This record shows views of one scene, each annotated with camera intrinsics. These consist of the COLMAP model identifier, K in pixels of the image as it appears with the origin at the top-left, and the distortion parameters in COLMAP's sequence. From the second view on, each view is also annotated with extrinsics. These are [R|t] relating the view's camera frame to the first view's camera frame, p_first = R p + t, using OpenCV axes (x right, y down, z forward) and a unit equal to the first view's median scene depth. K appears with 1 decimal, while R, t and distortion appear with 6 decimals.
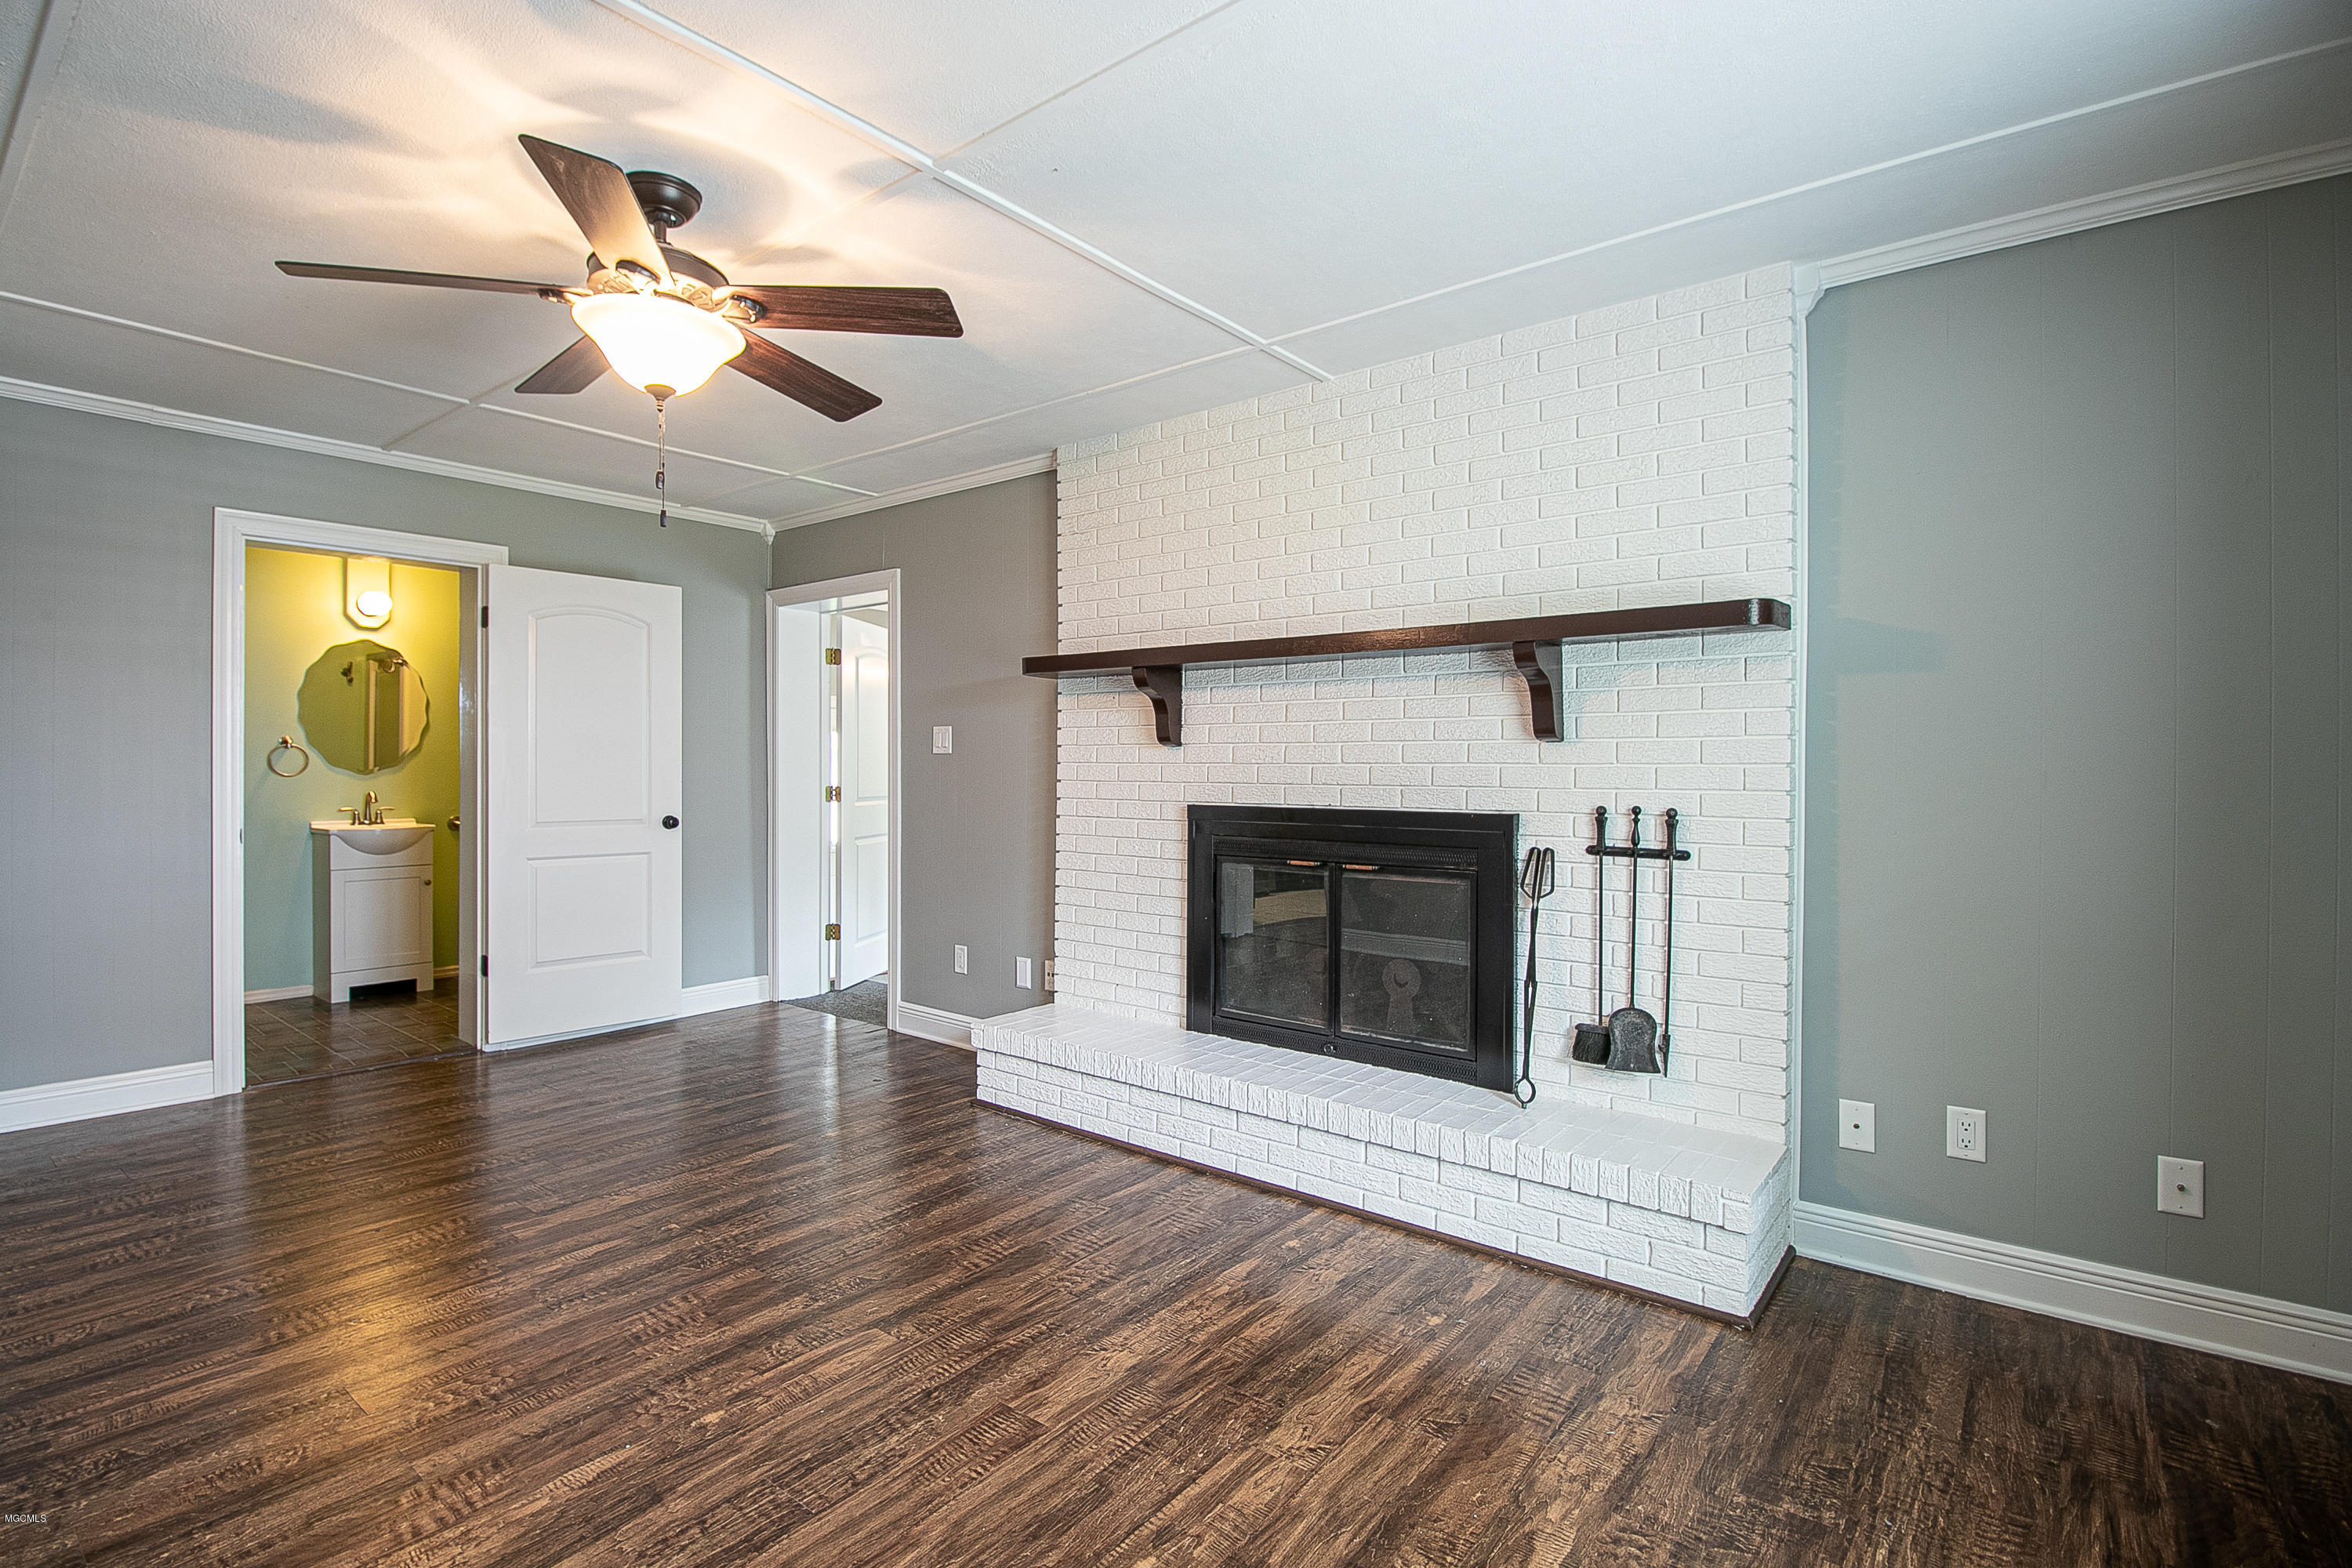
lens RADIAL K [[1115.3, 0, 1162.5], [0, 1115.3, 775.4], [0, 0, 1]] dist [-0.015098, -0.000894]
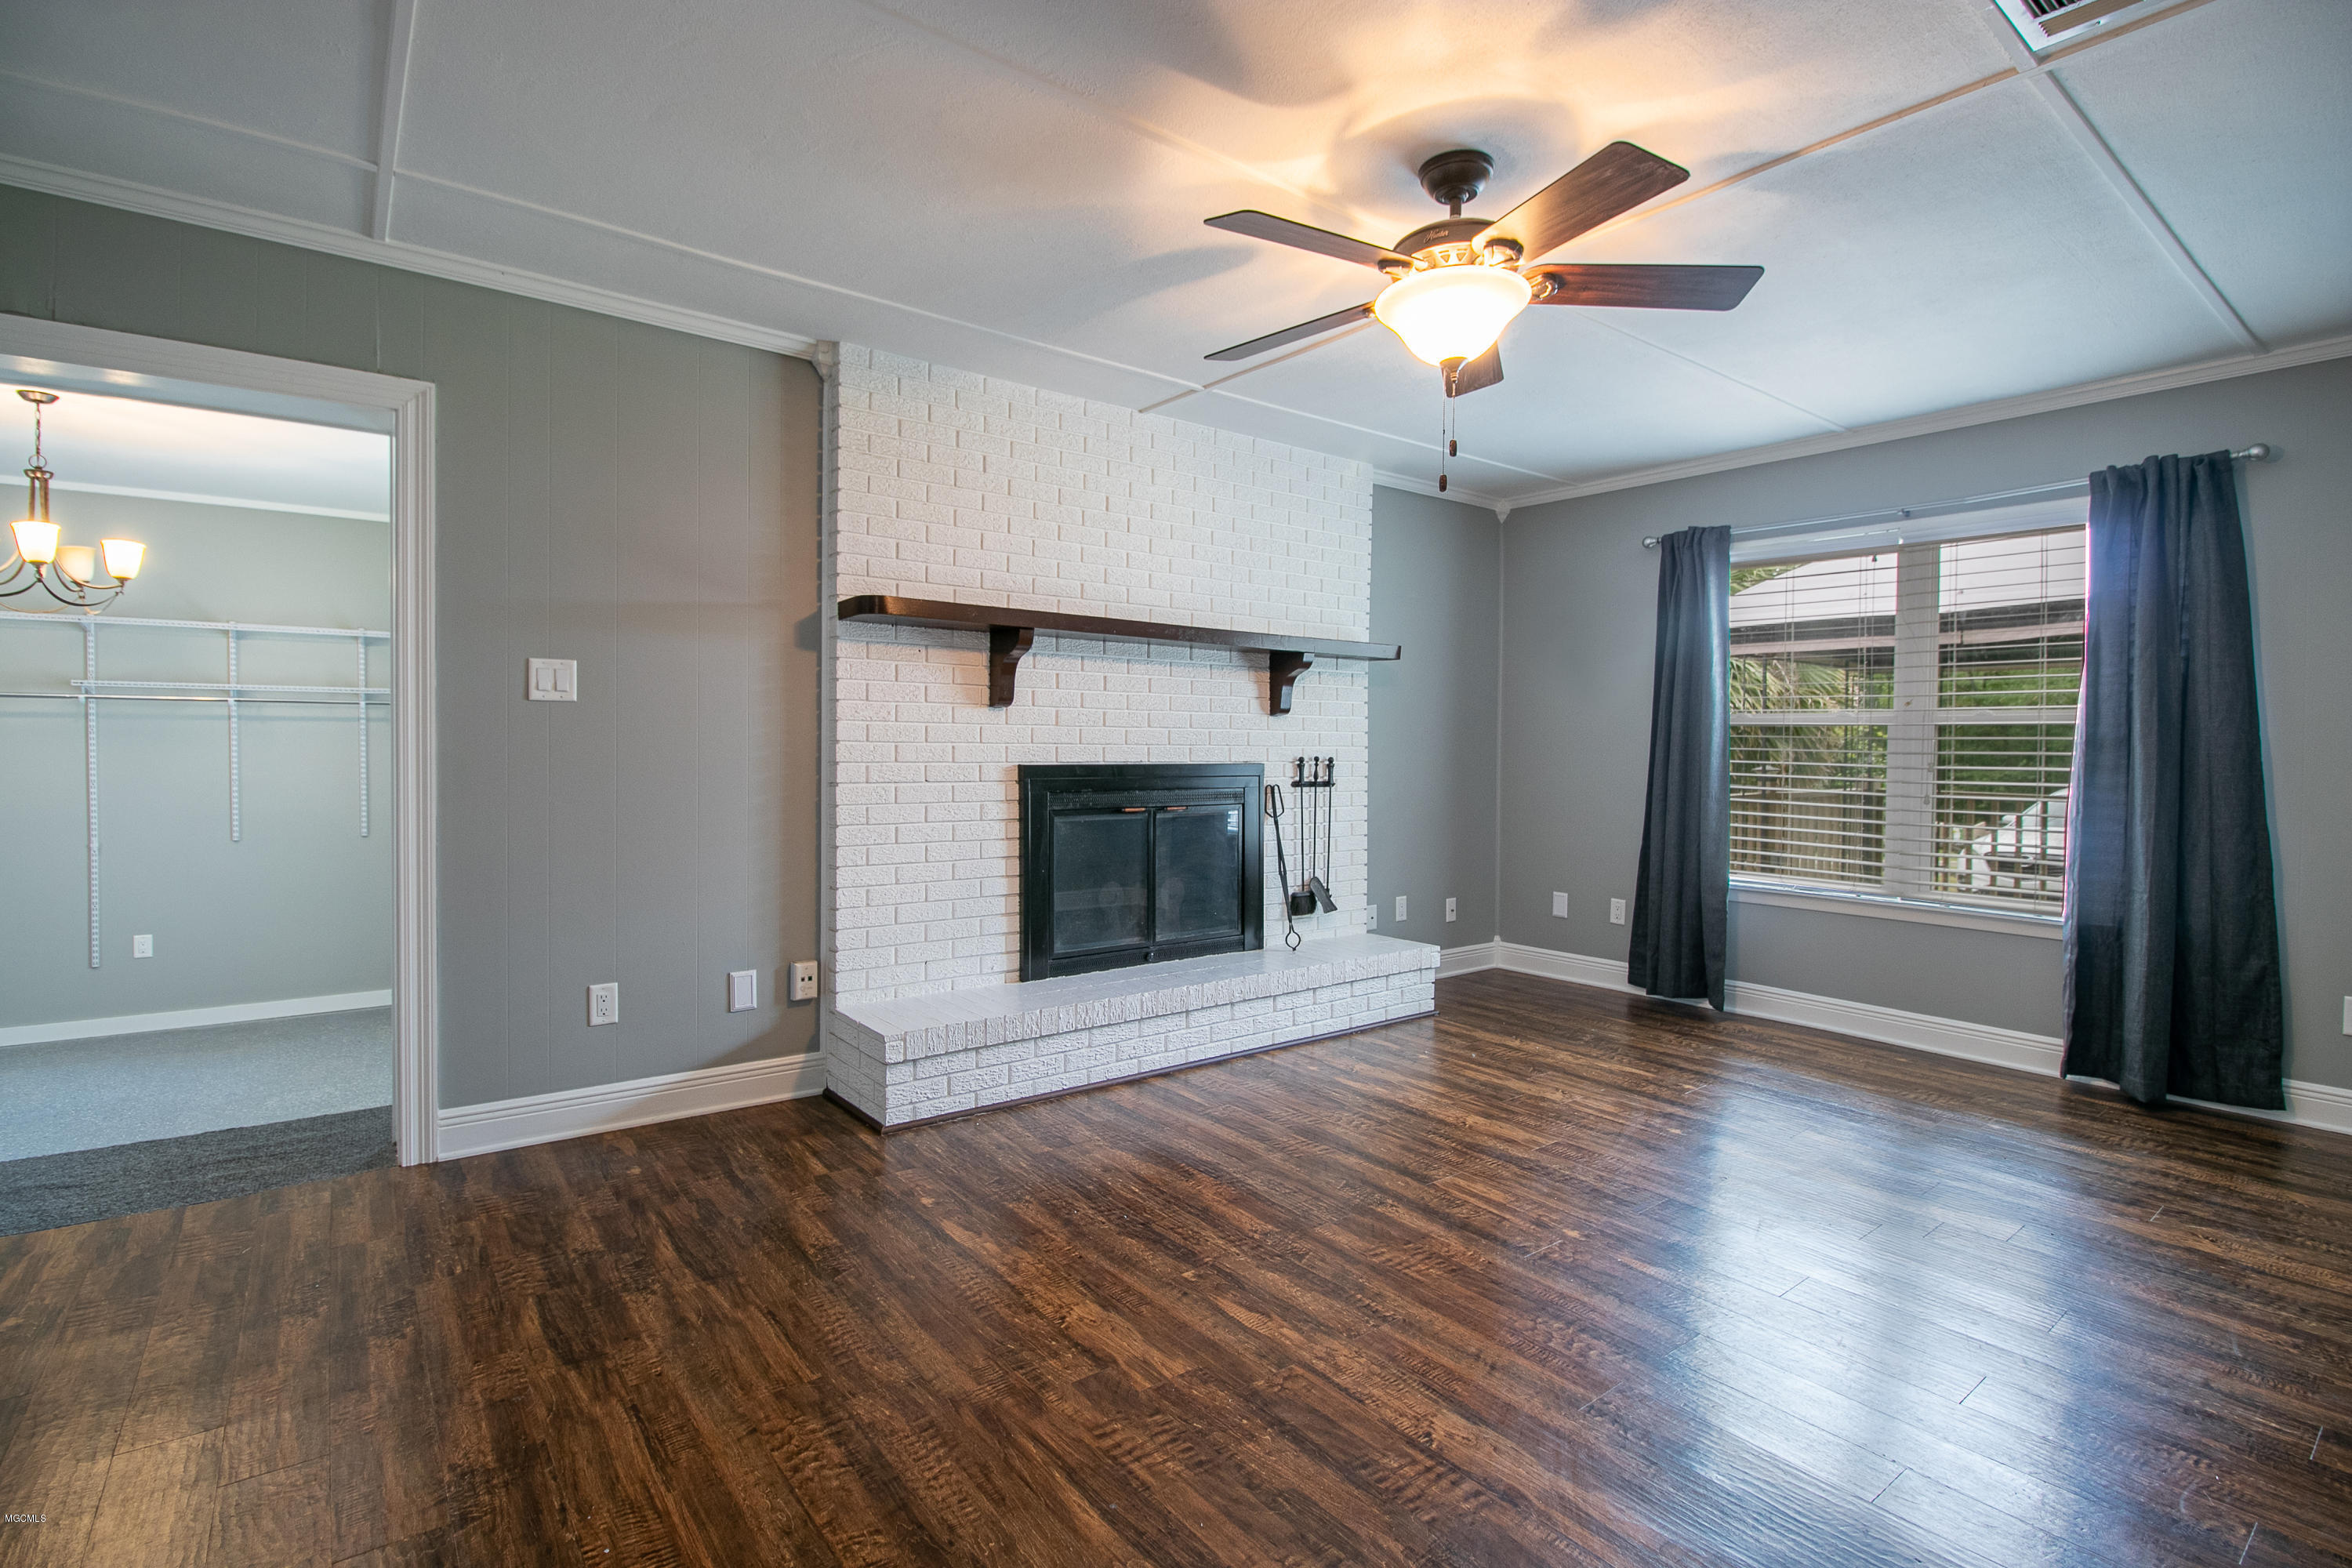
lens RADIAL K [[1115.3, 0, 1171.4], [0, 1115.3, 775.6], [0, 0, 1]] dist [-0.015098, -0.000894]
pose [[0.225989, -0.028834, 0.973703, -1.241943], [-0.001879, 0.999547, 0.030036, 0.006823], [-0.974128, -0.008617, 0.225832, 0.824783]]
